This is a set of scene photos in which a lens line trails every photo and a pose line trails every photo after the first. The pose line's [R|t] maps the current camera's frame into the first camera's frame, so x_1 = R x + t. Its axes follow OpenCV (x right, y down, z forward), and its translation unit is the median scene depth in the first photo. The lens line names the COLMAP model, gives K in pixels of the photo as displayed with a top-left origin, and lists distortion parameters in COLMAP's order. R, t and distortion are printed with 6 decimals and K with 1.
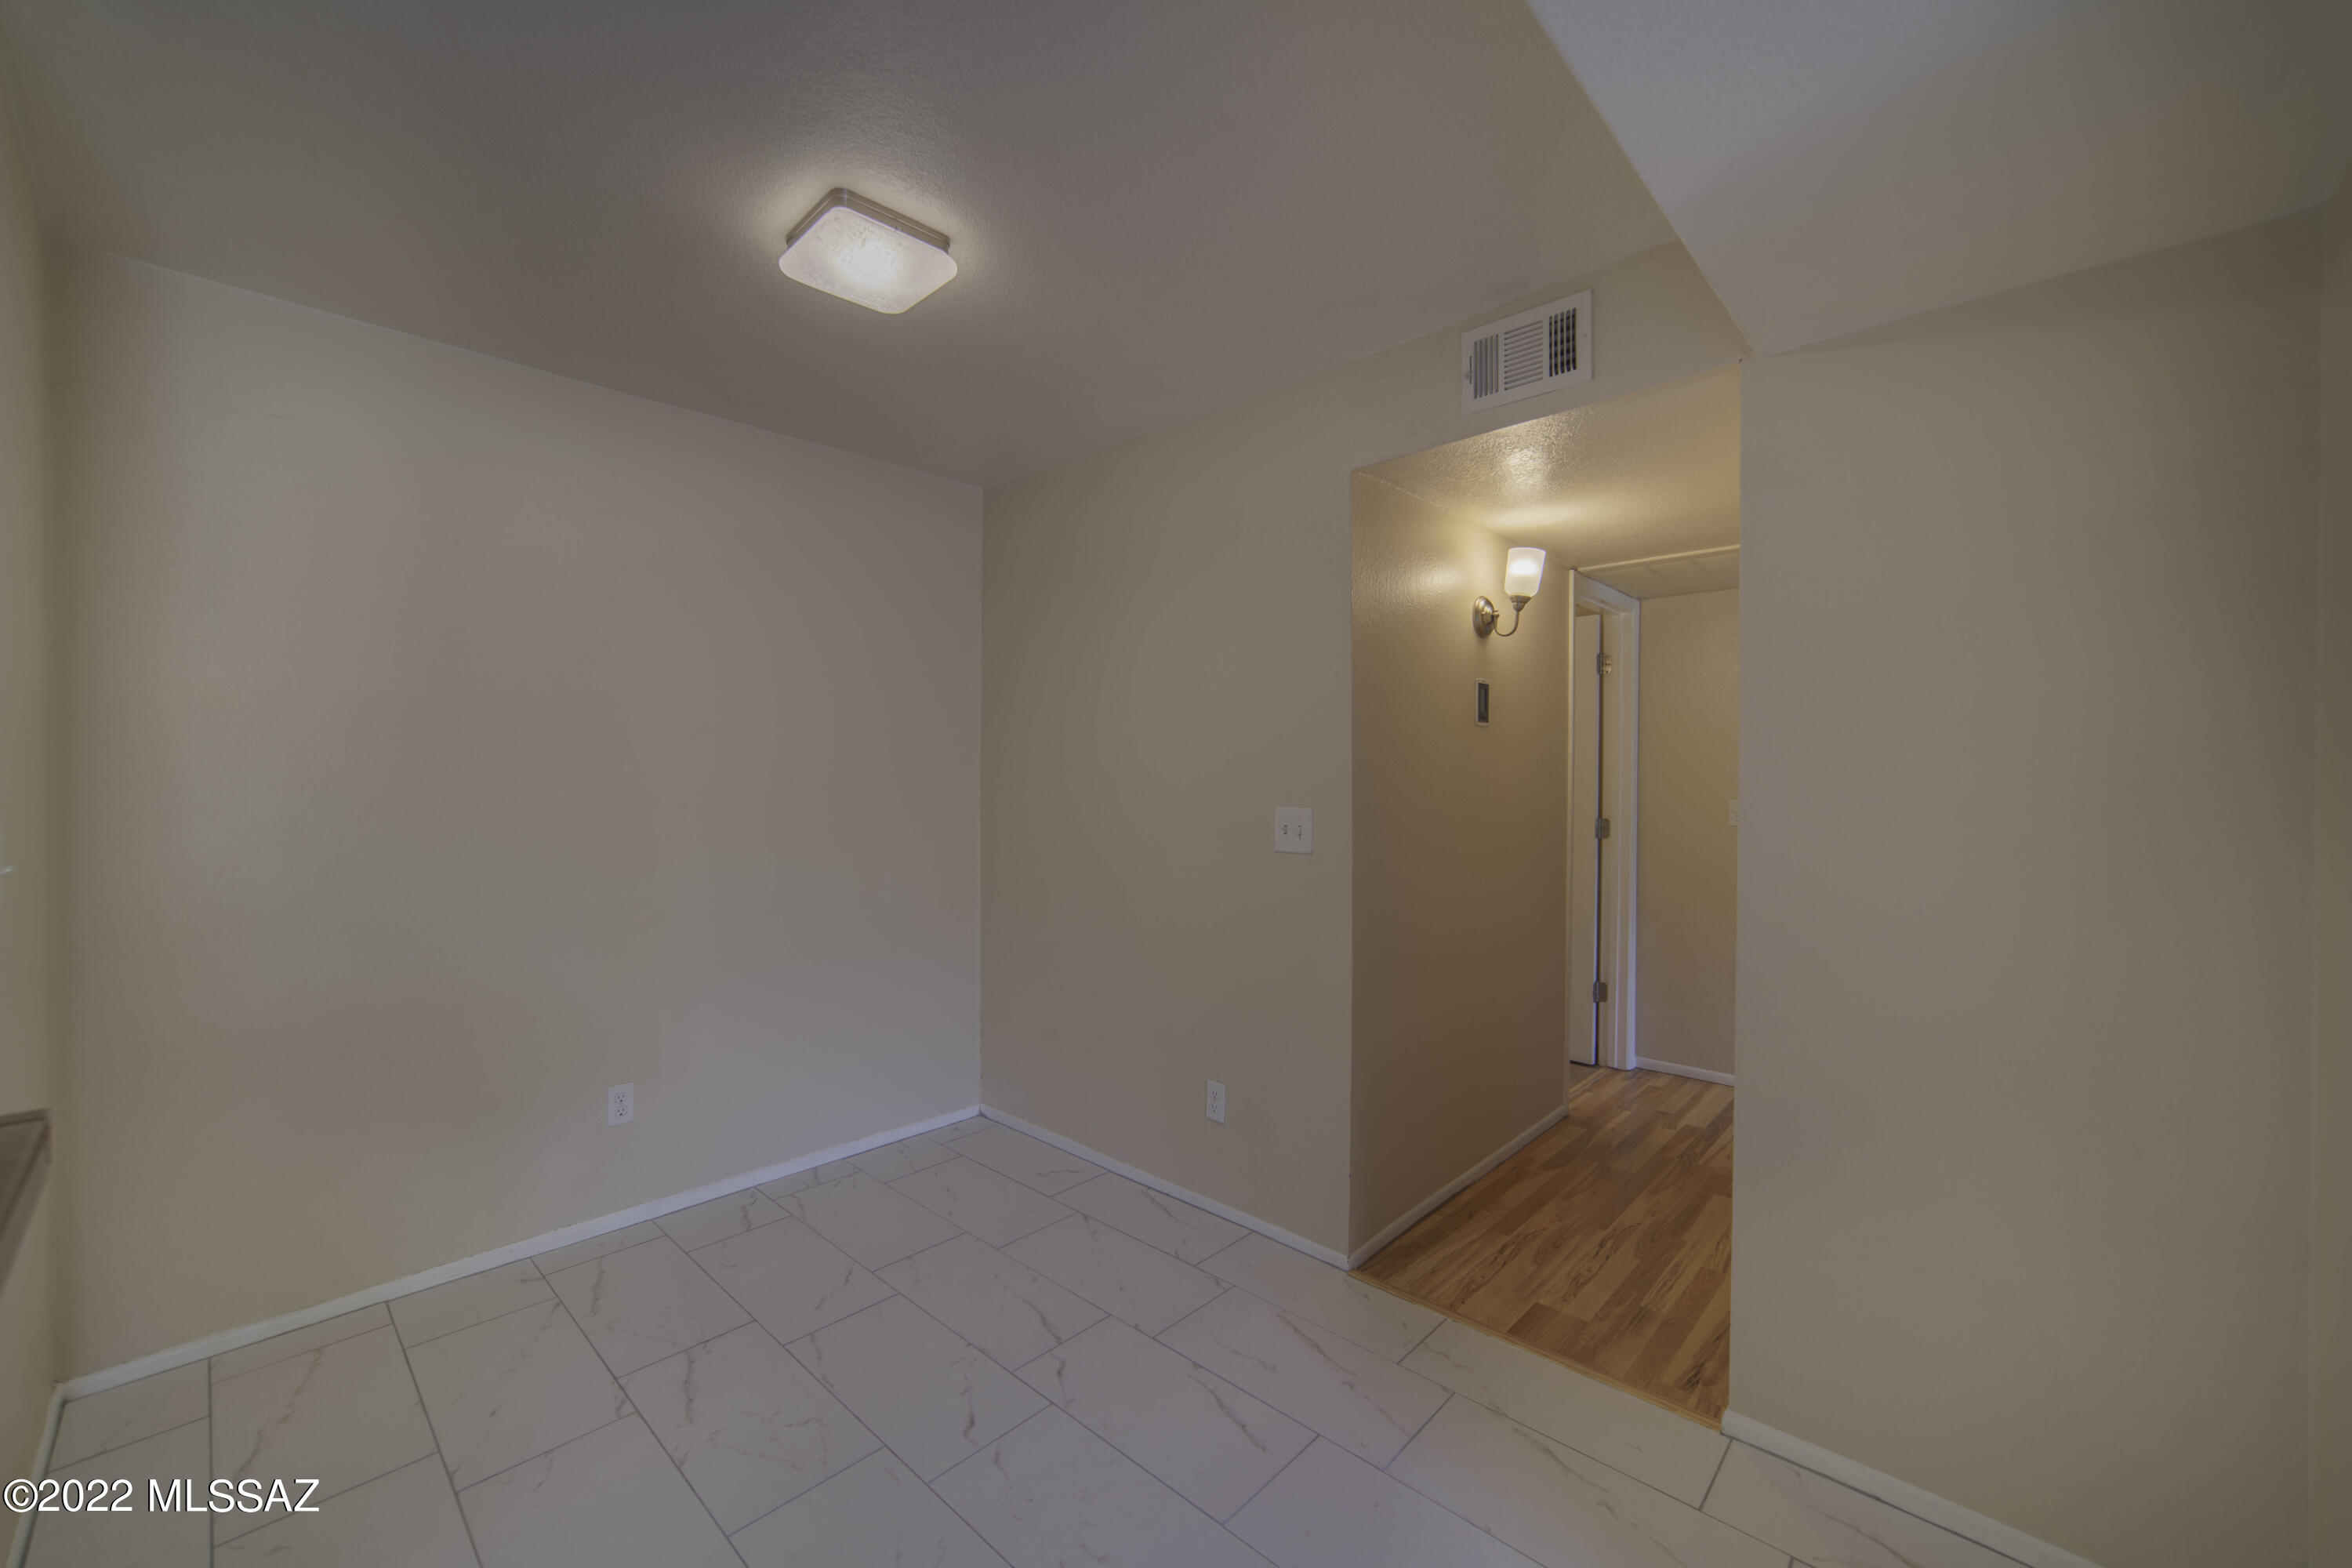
lens RADIAL K [[923.0, 0, 1172.7], [0, 923.0, 777.3], [0, 0, 1]] dist [-0.027319, 0.000370]
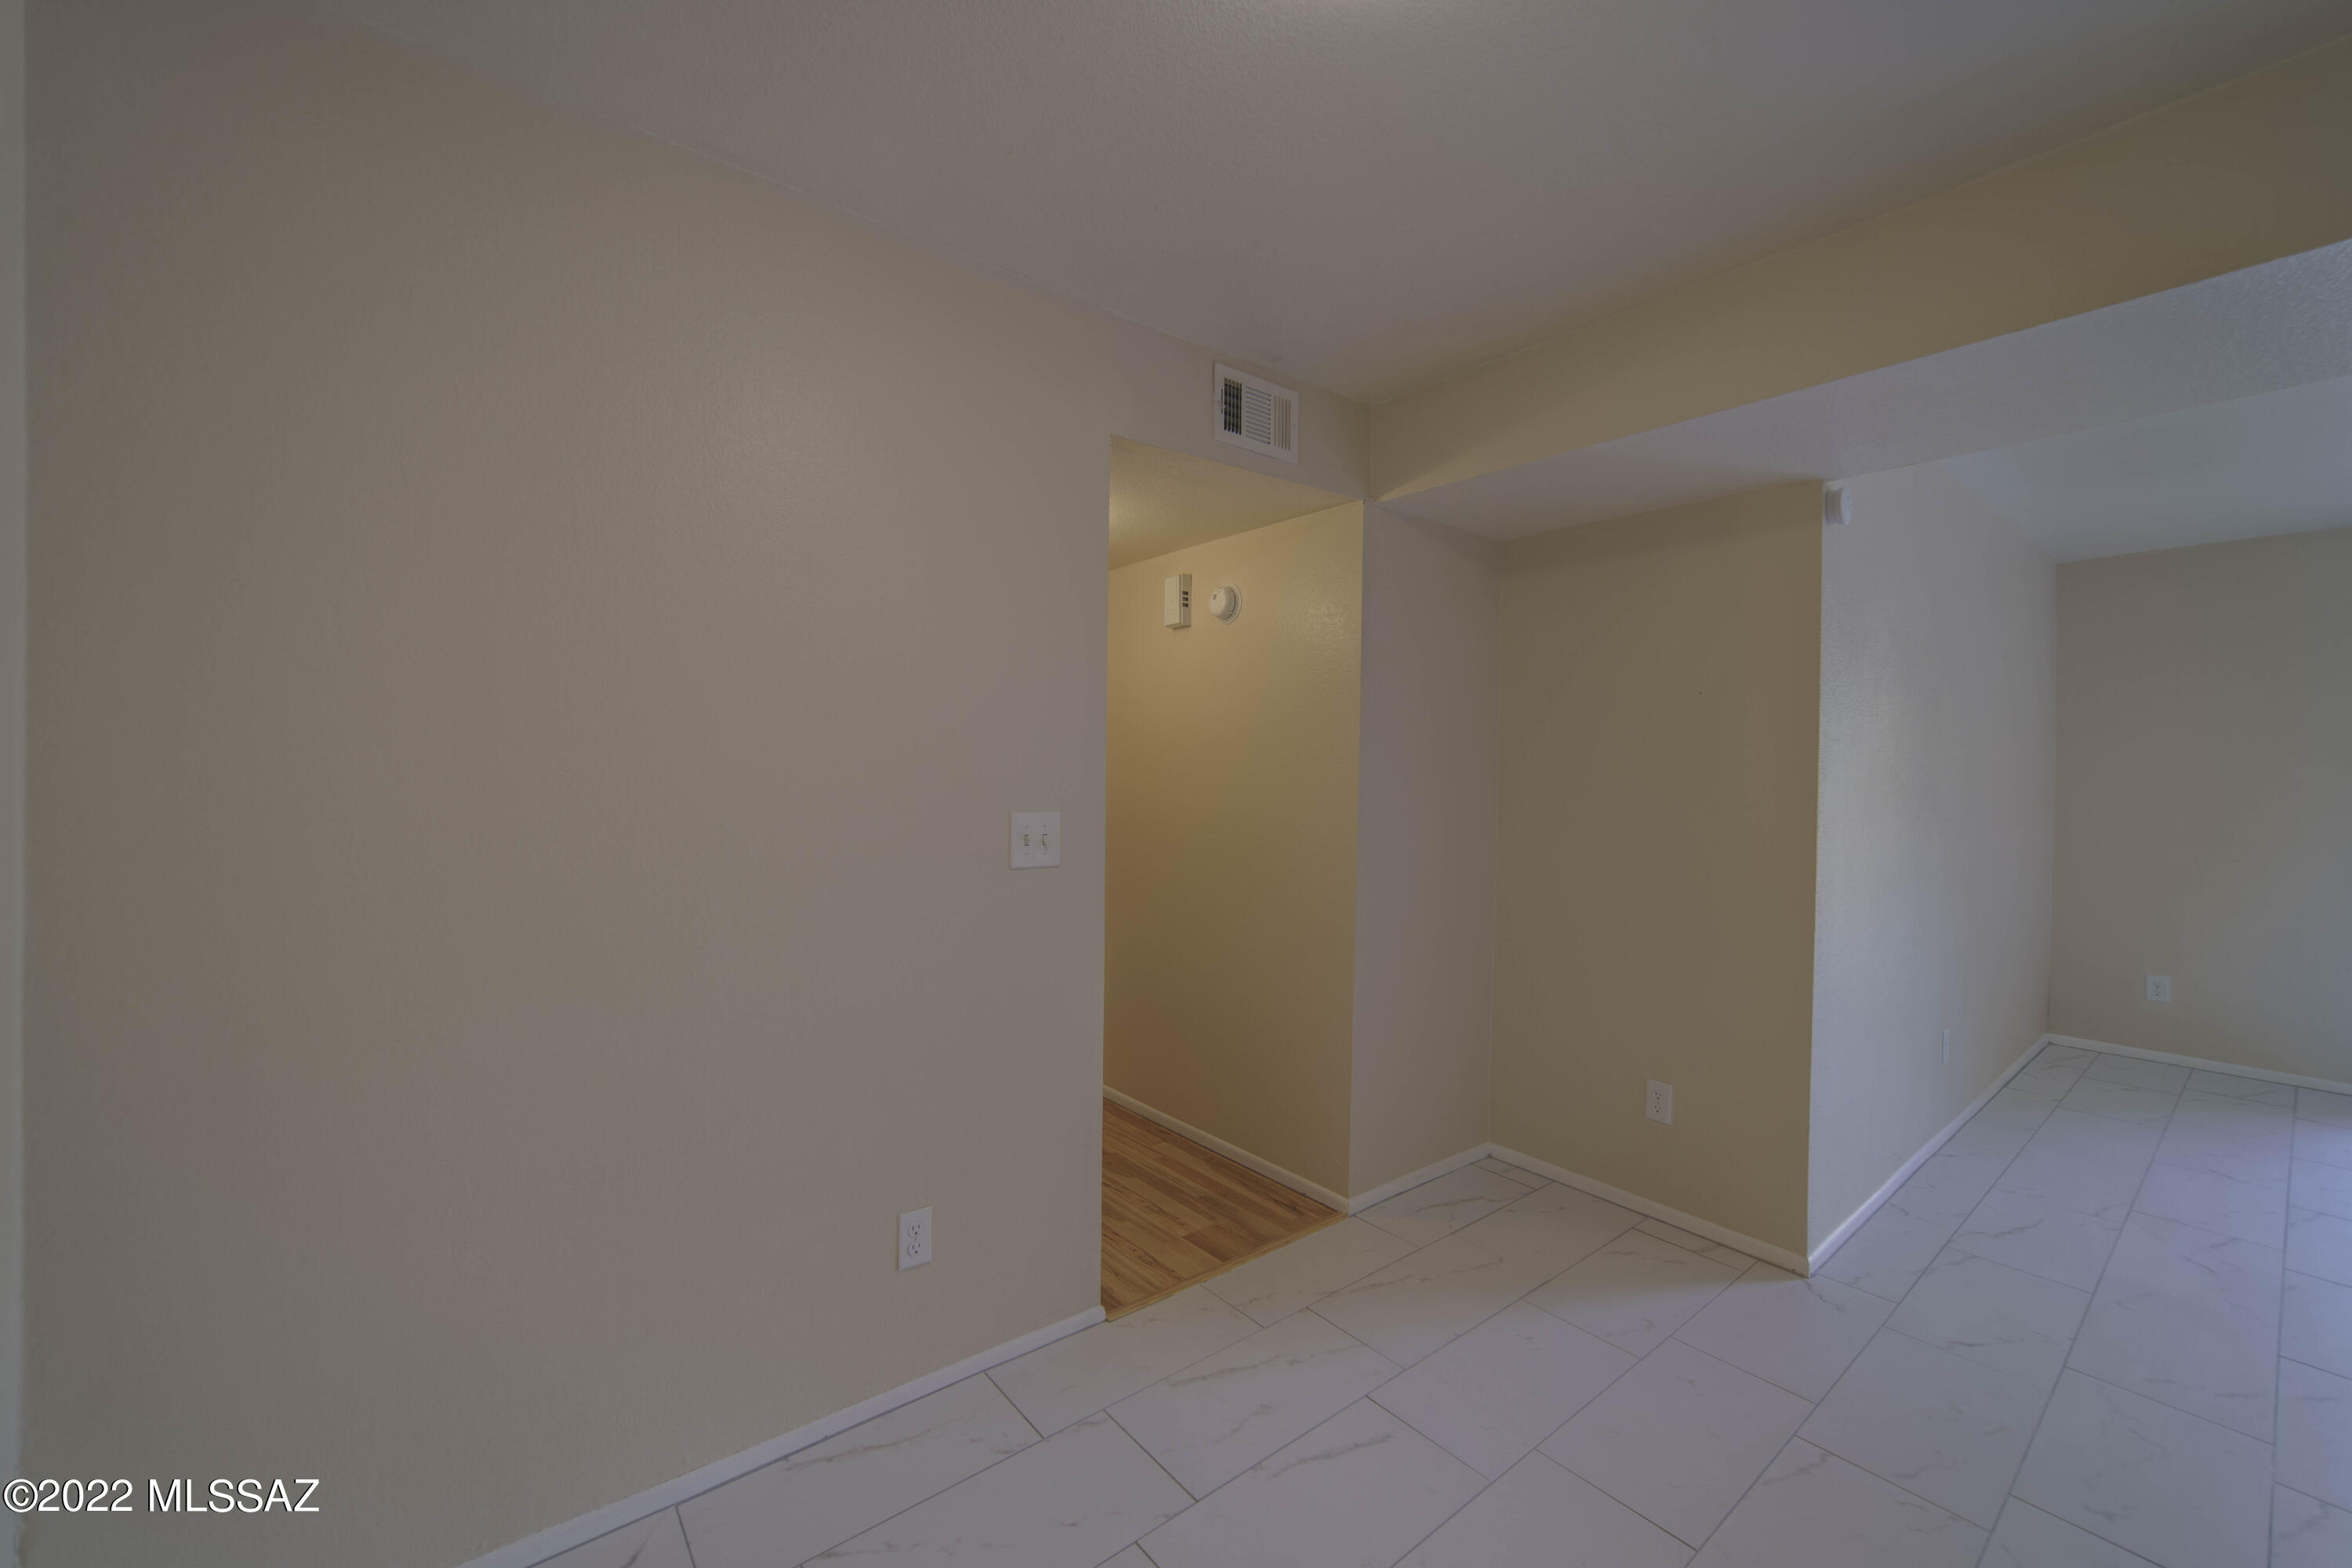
lens RADIAL K [[923.0, 0, 1172.7], [0, 923.0, 777.3], [0, 0, 1]] dist [-0.027319, 0.000370]
pose [[0.144810, -0.007309, 0.989432, -0.684490], [-0.014105, 0.999856, 0.009451, -0.007579], [-0.989359, -0.015325, 0.144686, 0.799339]]
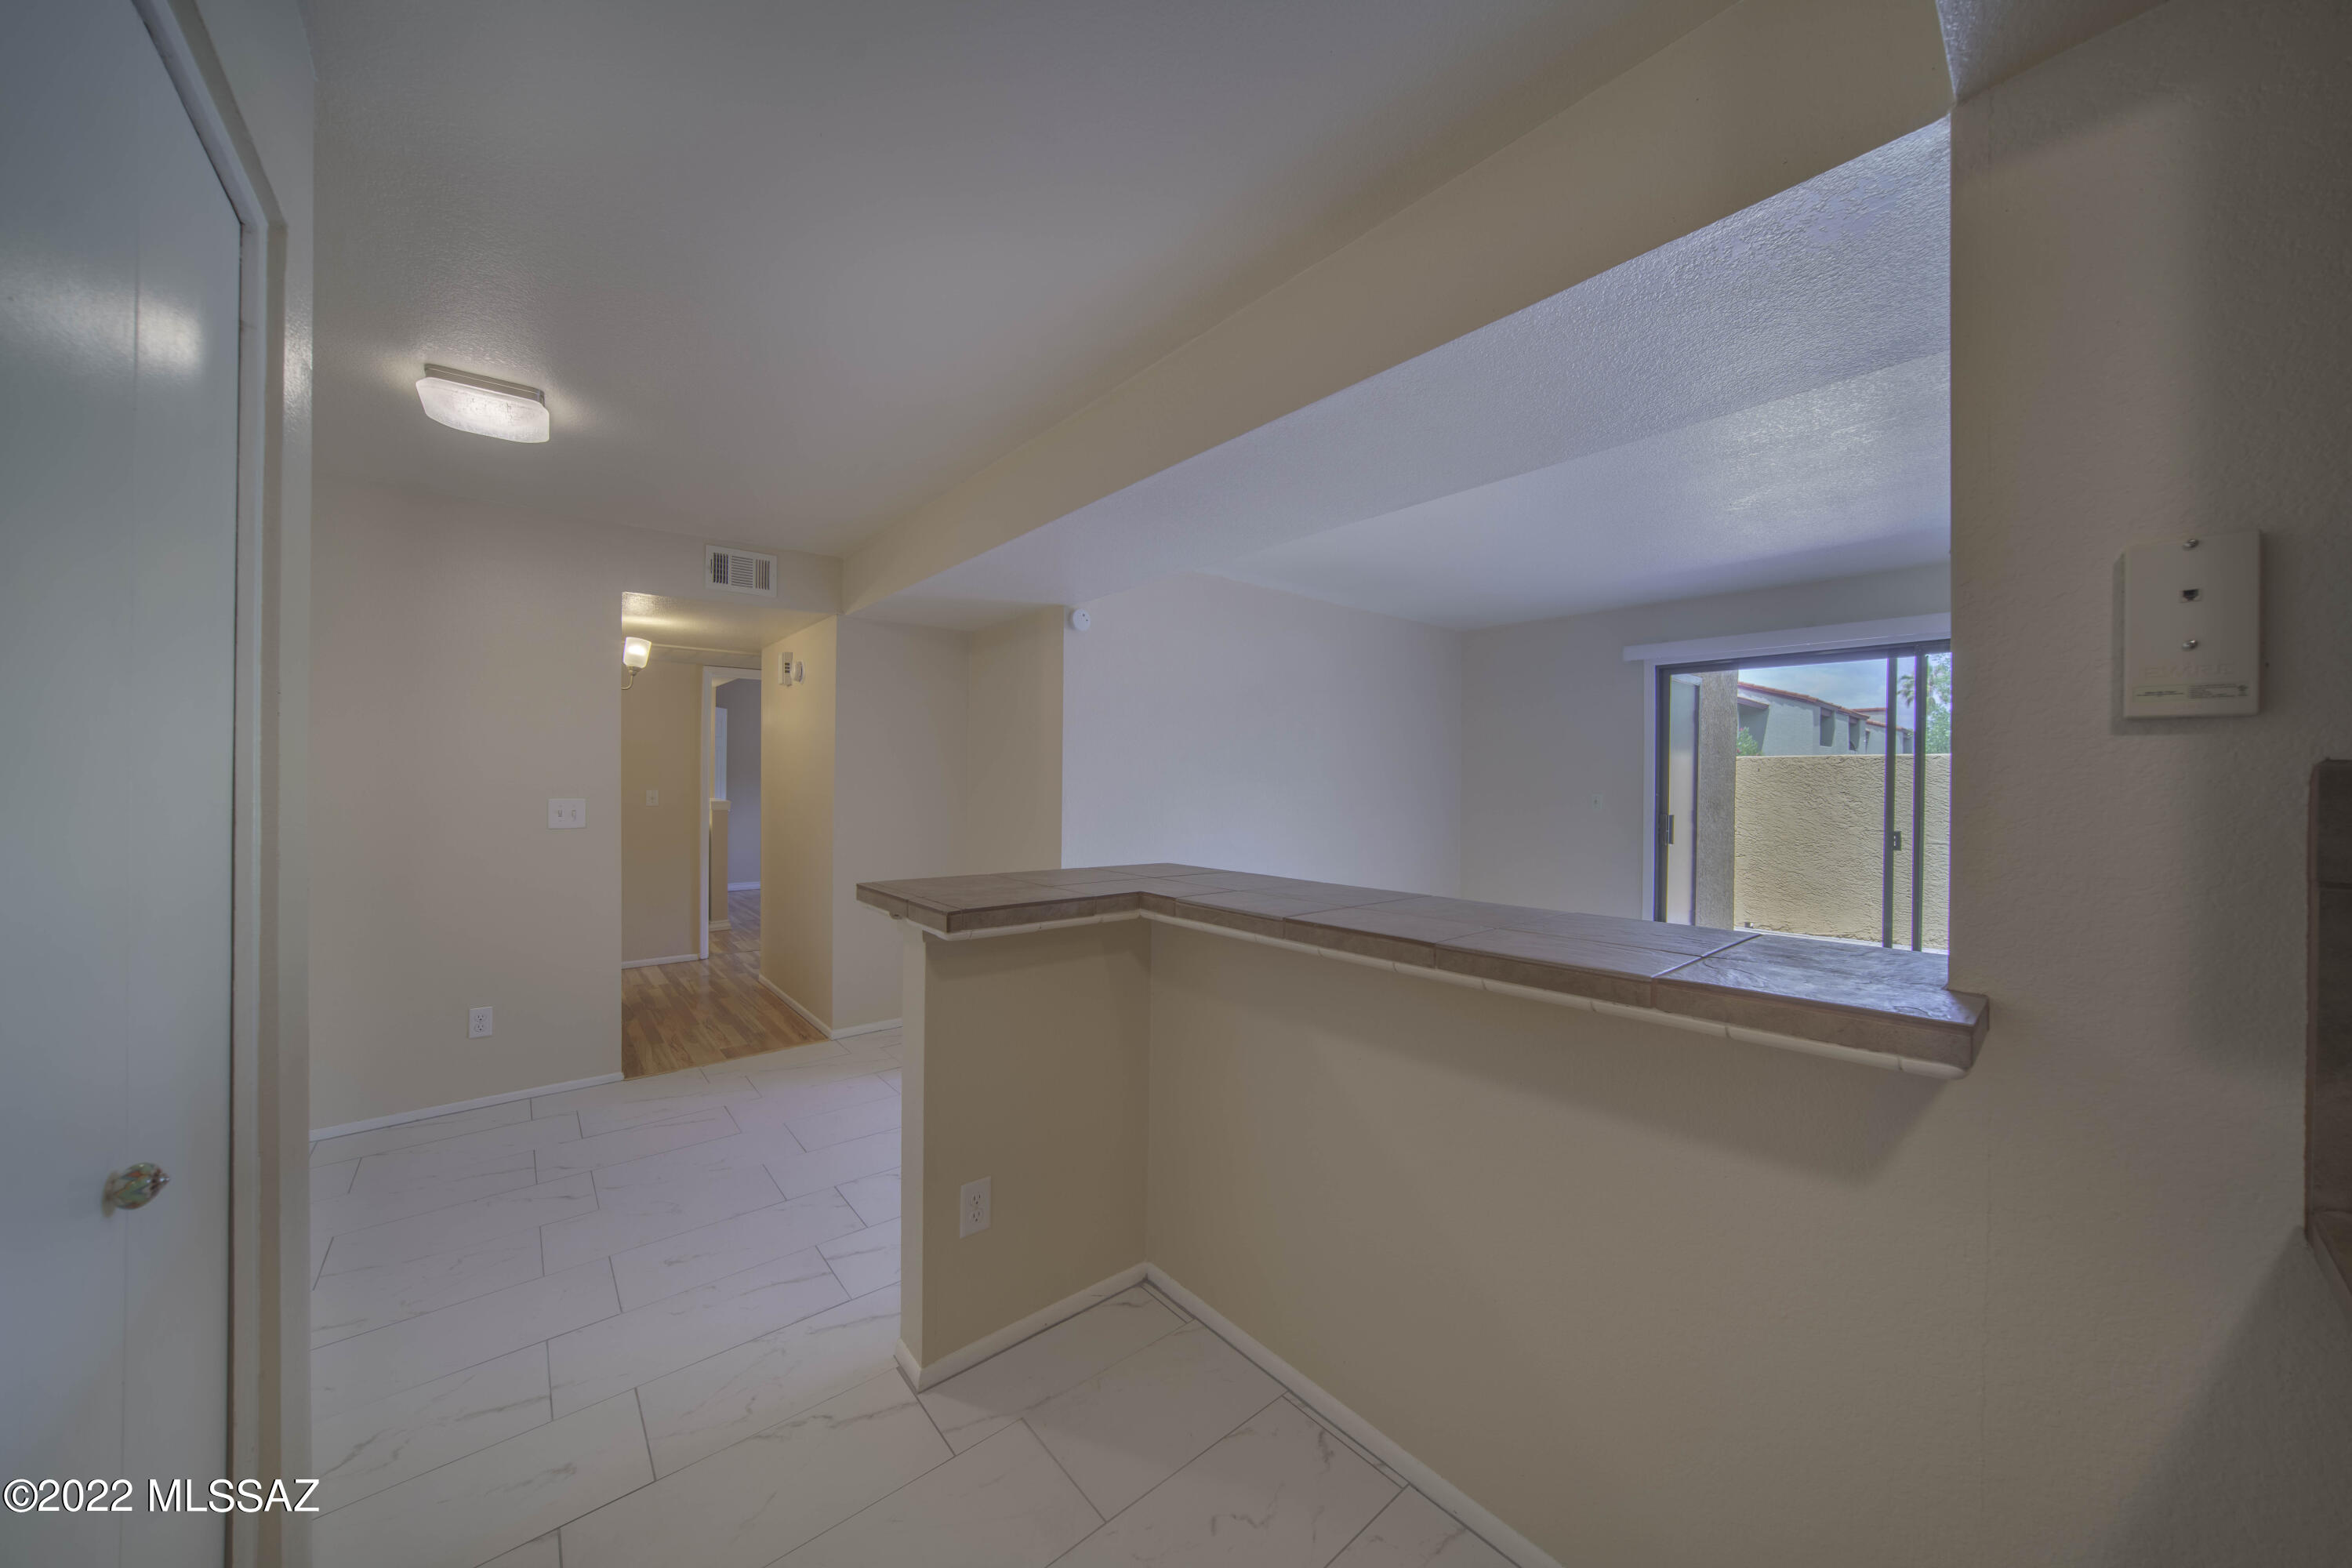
lens RADIAL K [[800.8, 0, 1168.4], [0, 800.8, 780.0], [0, 0, 1]] dist [-0.007614, 0.000008]
pose [[0.114626, -0.006295, 0.993389, -1.099644], [-0.004325, 0.999967, 0.006835, -0.011200], [-0.993399, -0.005080, 0.114595, -0.131084]]
